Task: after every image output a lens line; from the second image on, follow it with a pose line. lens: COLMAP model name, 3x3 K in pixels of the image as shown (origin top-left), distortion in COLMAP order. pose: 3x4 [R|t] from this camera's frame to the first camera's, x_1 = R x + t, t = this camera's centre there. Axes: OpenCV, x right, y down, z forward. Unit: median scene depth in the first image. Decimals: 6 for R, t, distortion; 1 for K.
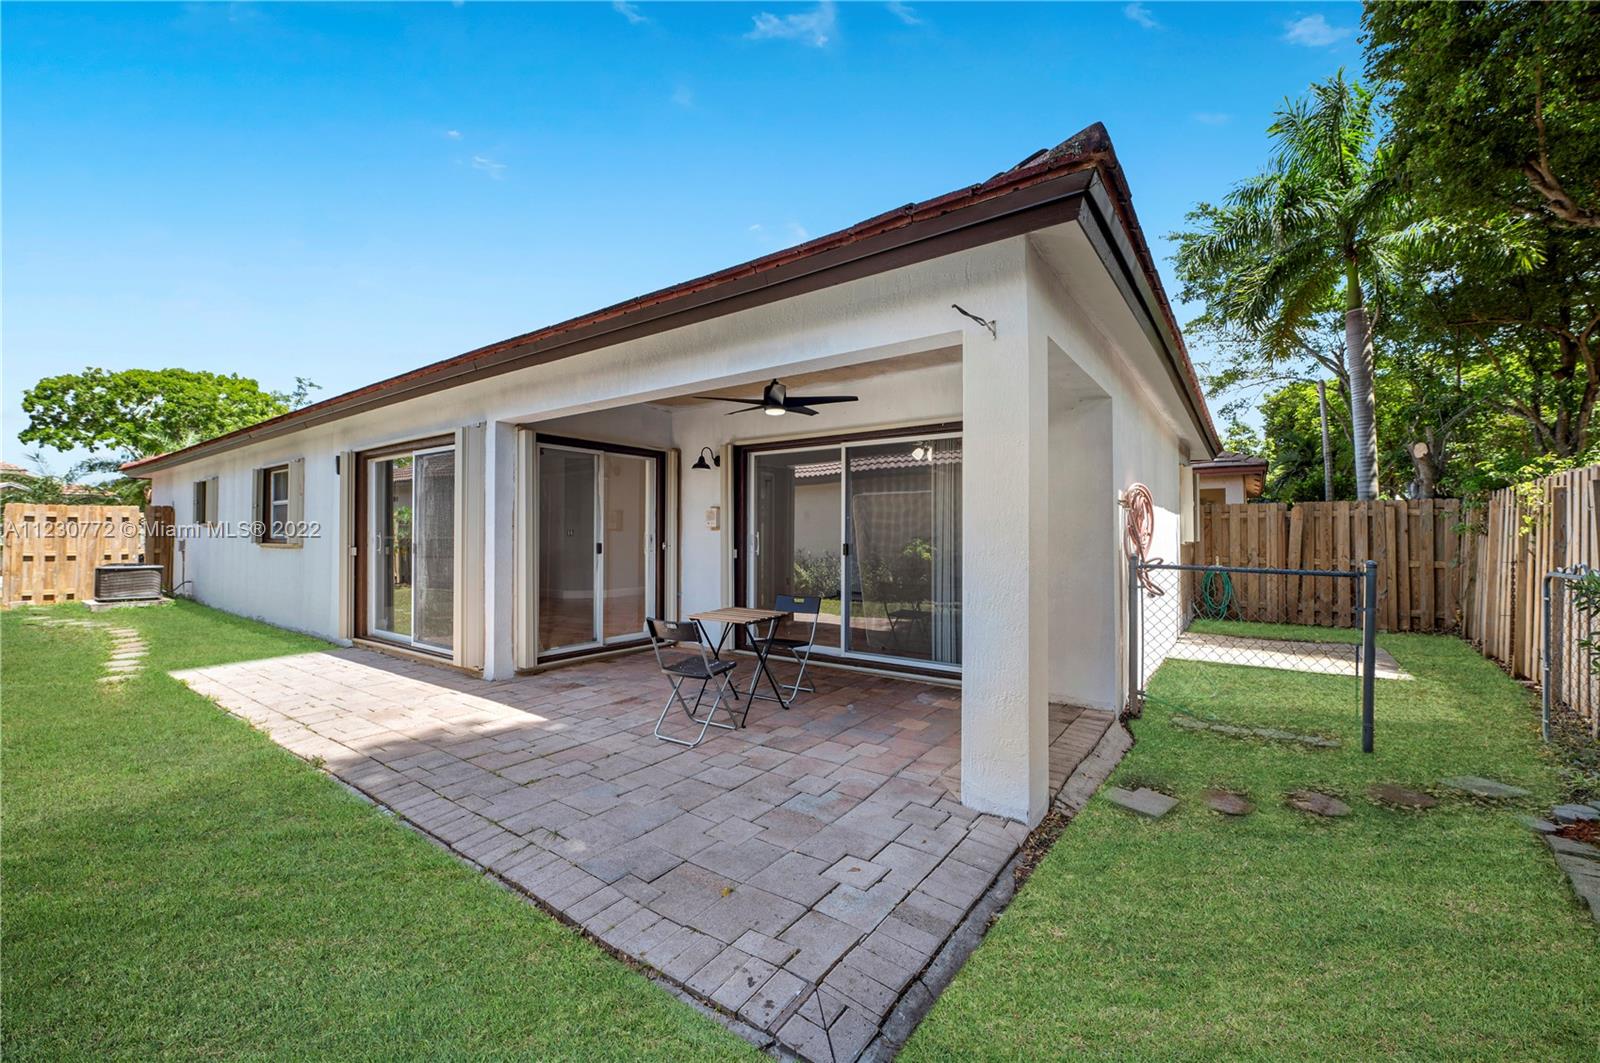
lens RADIAL K [[642.4, 0, 800.0], [0, 642.4, 531.5], [0, 0, 1]] dist [-0.022951, -0.000589]
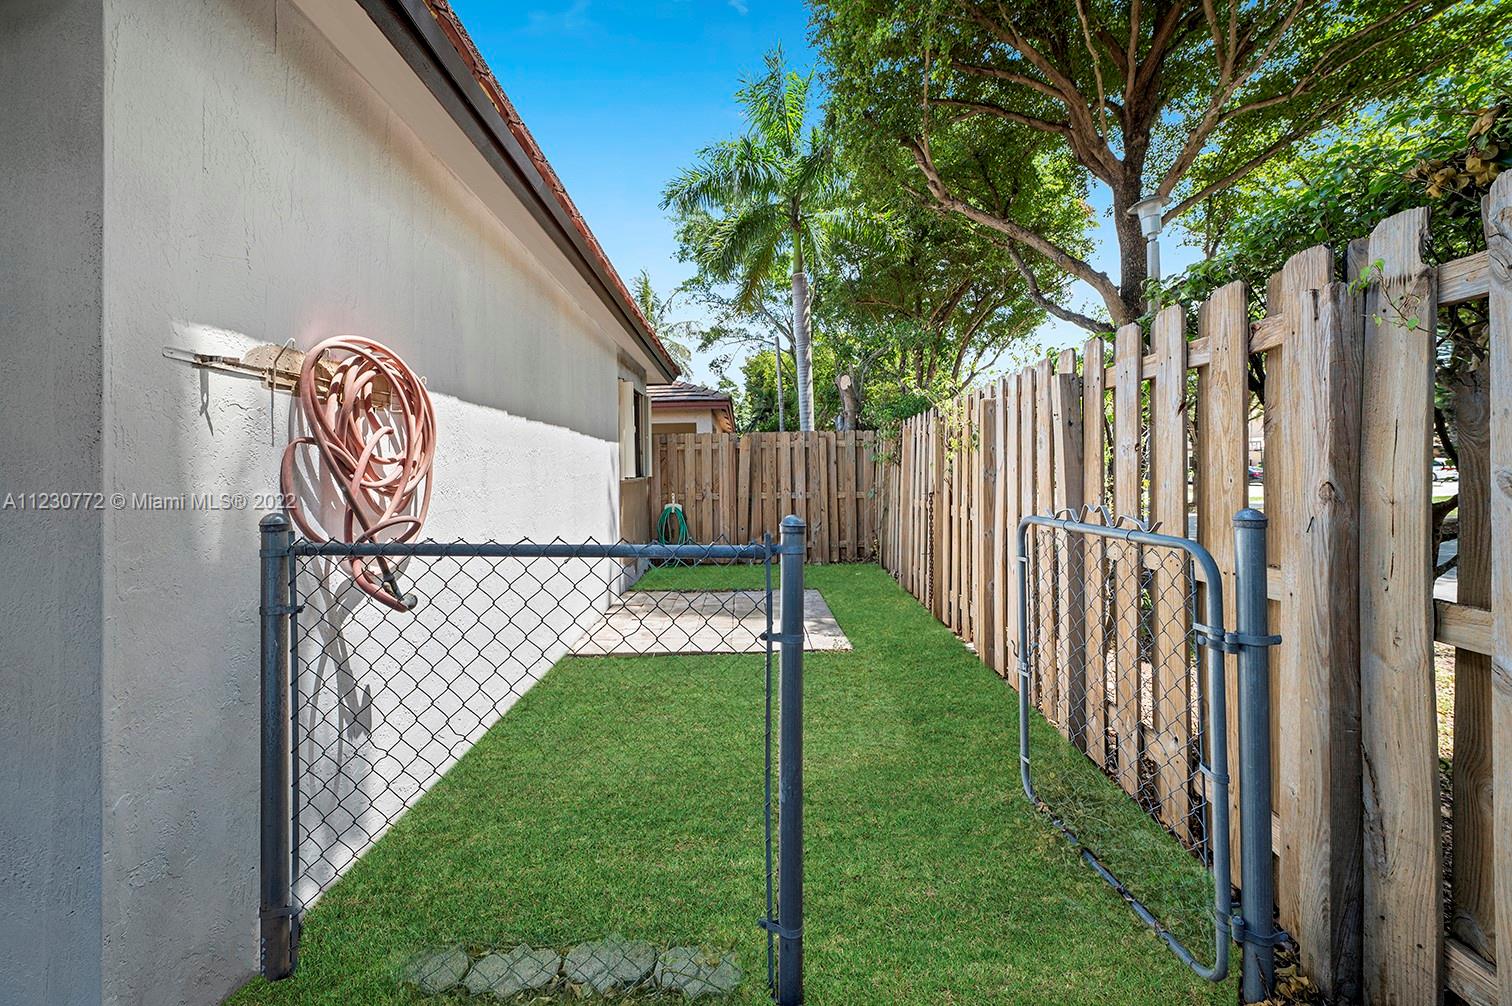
lens RADIAL K [[607.0, 0, 756.0], [0, 607.0, 503.0], [0, 0, 1]] dist [-0.022951, -0.000589]
pose [[0.798215, -0.045054, 0.600686, 0.251780], [0.012517, 0.998224, 0.058237, 0.005564], [-0.602243, -0.038967, 0.797361, 0.271471]]
